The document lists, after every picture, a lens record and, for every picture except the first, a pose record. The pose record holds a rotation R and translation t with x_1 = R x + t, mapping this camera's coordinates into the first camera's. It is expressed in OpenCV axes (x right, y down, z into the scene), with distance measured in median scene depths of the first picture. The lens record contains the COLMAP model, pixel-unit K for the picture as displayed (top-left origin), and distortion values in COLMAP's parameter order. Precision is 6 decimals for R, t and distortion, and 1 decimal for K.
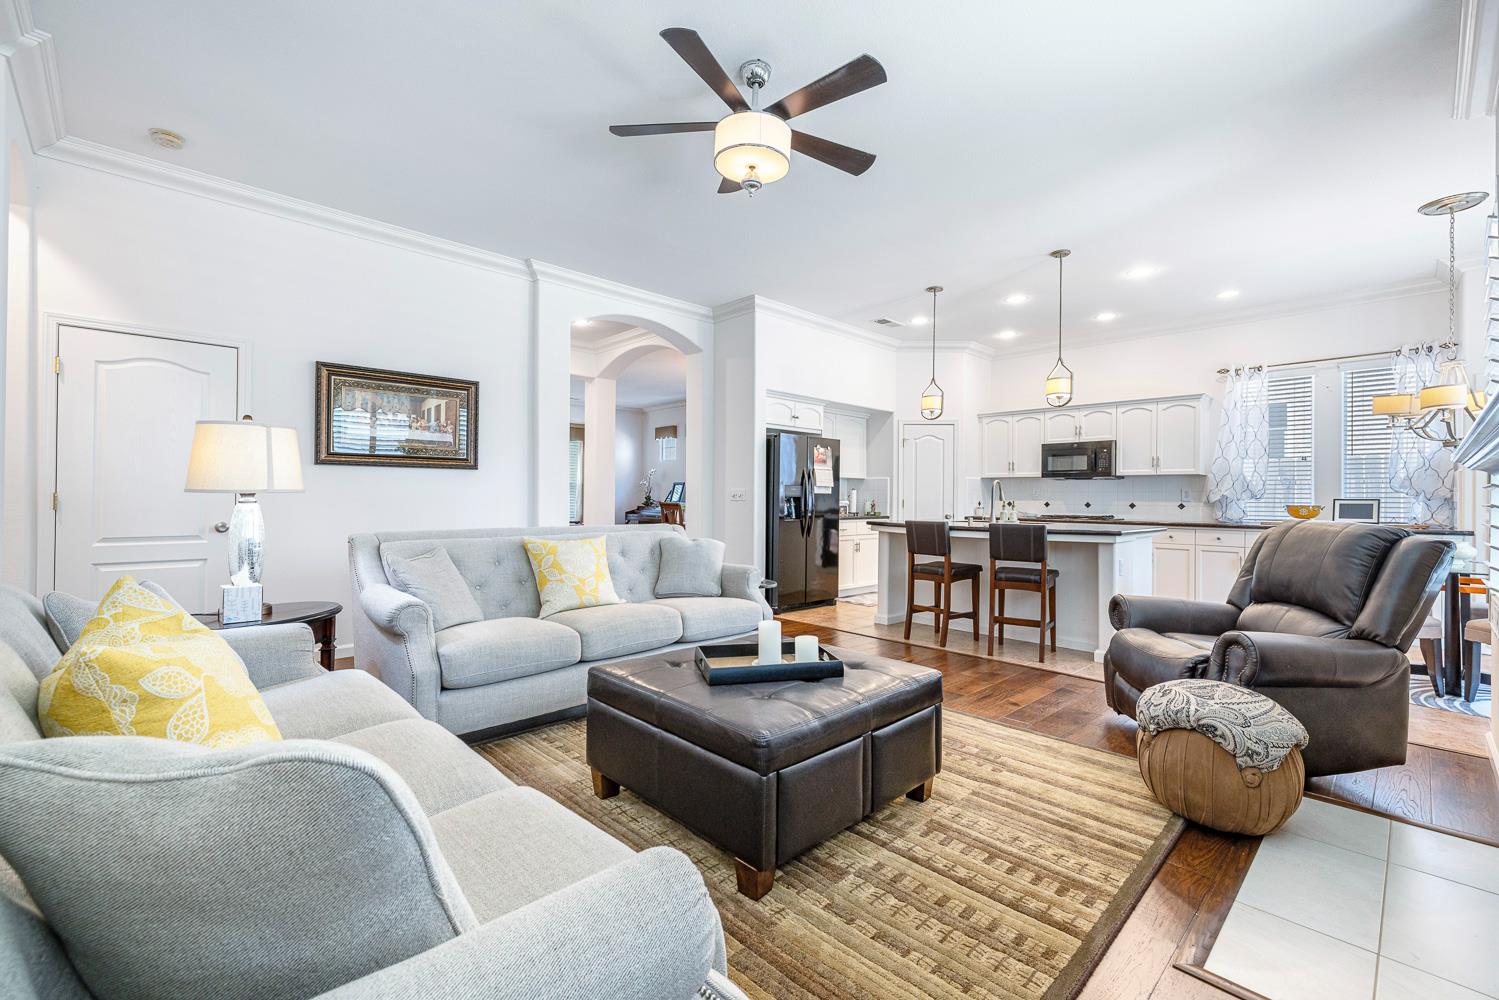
lens RADIAL K [[644.8, 0, 748.1], [0, 644.8, 496.5], [0, 0, 1]] dist [0.001131, -0.000009]
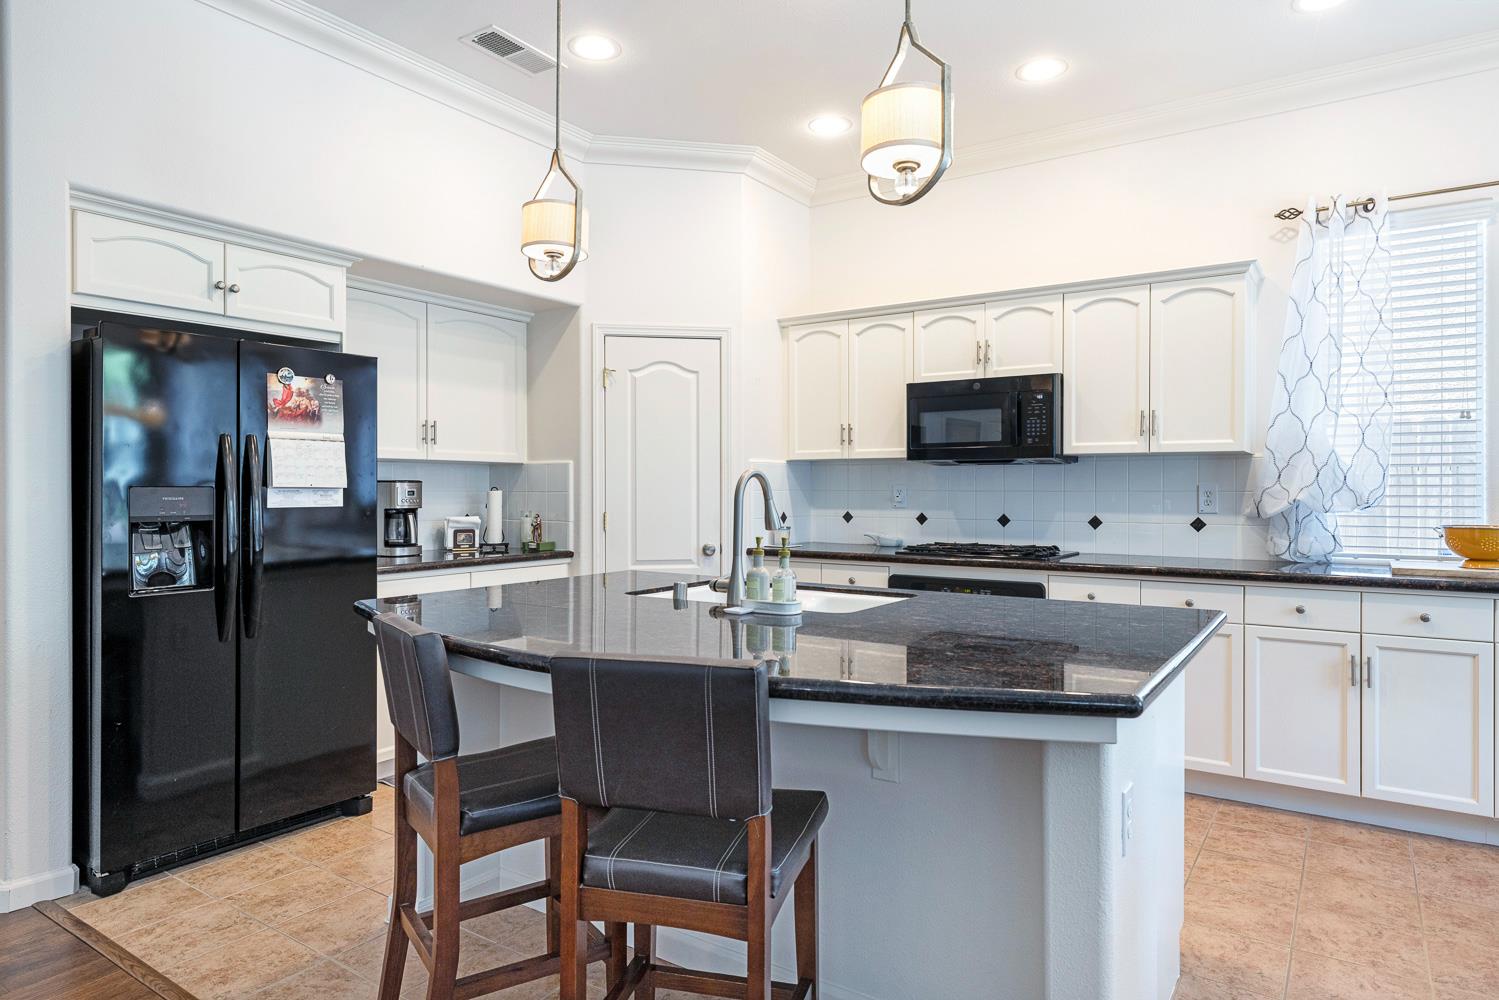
lens RADIAL K [[896.2, 0, 749.4], [0, 896.2, 495.2], [0, 0, 1]] dist [-0.009807, 0.000395]
pose [[0.978414, -0.010626, 0.206379, 0.244296], [0.008043, 0.999878, 0.013355, -0.015375], [-0.206496, -0.011407, 0.978381, 0.463644]]
